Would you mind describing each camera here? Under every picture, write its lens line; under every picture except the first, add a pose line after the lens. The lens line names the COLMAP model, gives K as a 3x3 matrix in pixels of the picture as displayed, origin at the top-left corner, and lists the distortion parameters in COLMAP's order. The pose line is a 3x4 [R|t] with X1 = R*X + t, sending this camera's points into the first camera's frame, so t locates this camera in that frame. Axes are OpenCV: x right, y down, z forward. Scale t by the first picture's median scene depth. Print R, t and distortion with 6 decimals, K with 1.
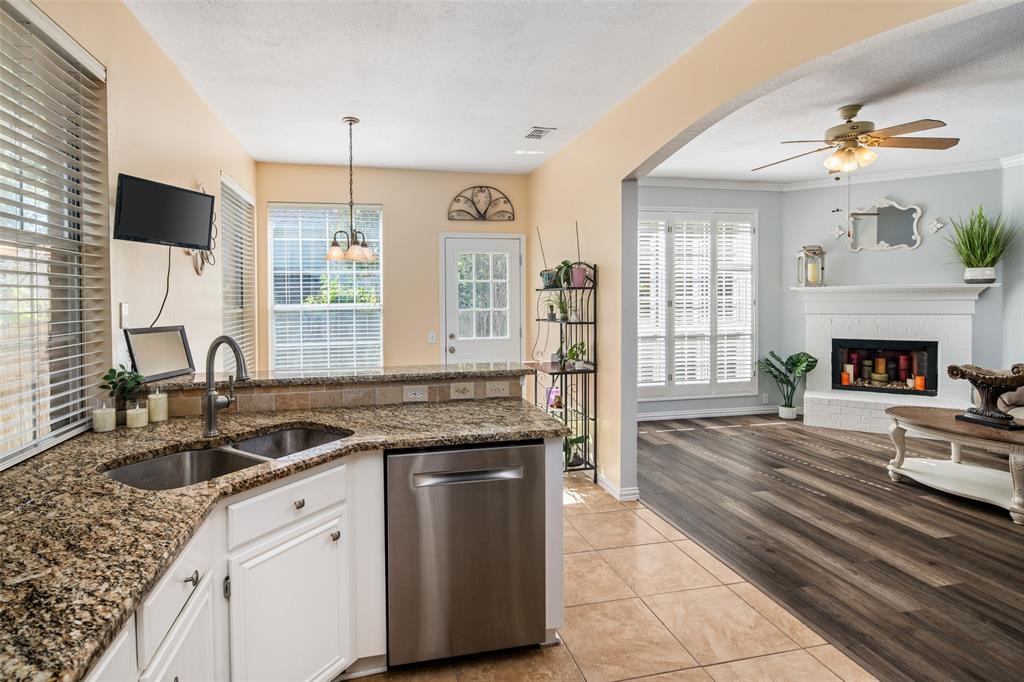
lens RADIAL K [[514.9, 0, 471.7], [0, 514.9, 306.2], [0, 0, 1]] dist [0.001078, -0.001303]
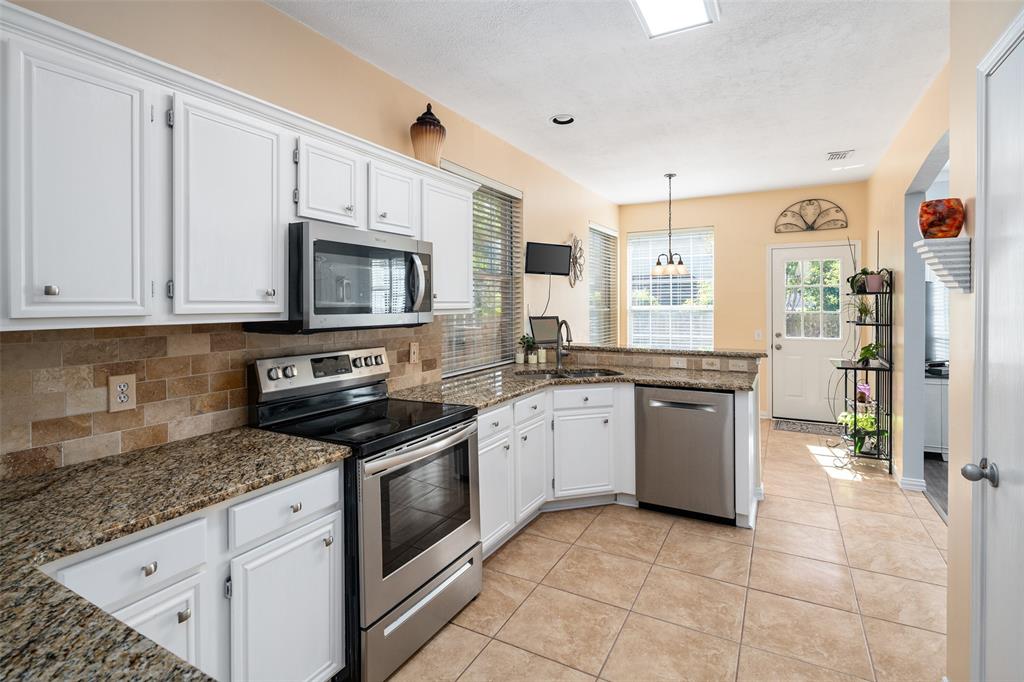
lens RADIAL K [[495.2, 0, 501.1], [0, 495.2, 303.2], [0, 0, 1]] dist [0.004164, -0.000424]
pose [[0.755358, 0.005685, -0.655288, 0.220921], [-0.012231, 0.999910, -0.005423, 0.001581], [0.655199, 0.012111, 0.755360, -0.232950]]
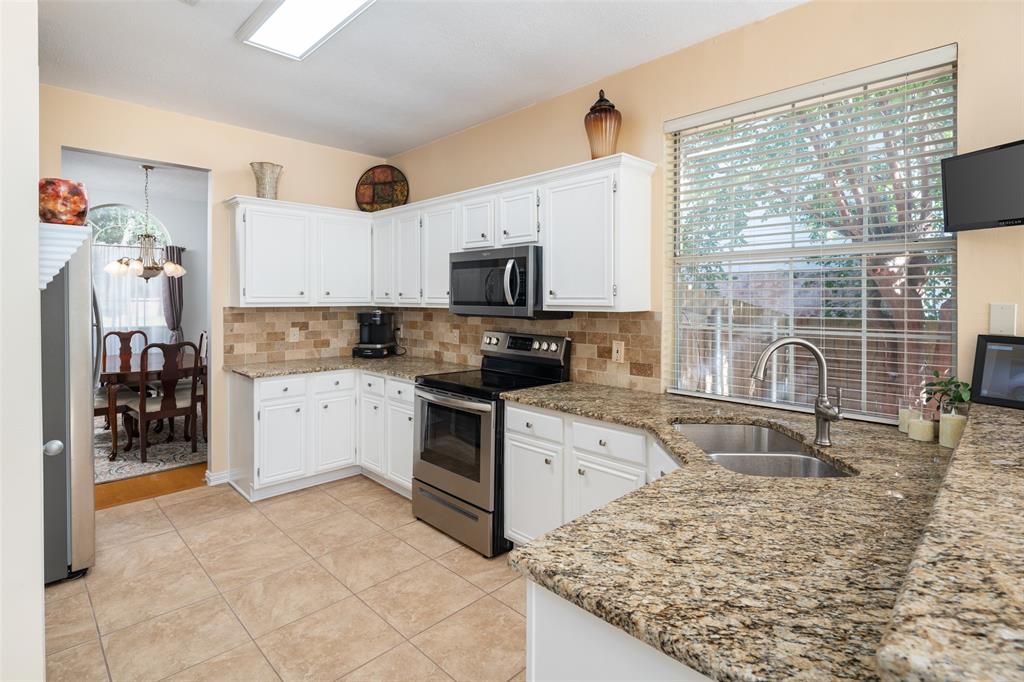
lens RADIAL K [[503.3, 0, 512.2], [0, 503.3, 300.4], [0, 0, 1]] dist [0.001839, 0.000142]
pose [[-0.837584, 0.008988, -0.546235, 0.171089], [-0.002401, 0.999794, 0.020133, -0.010076], [0.546303, 0.018174, -0.837390, 0.524434]]
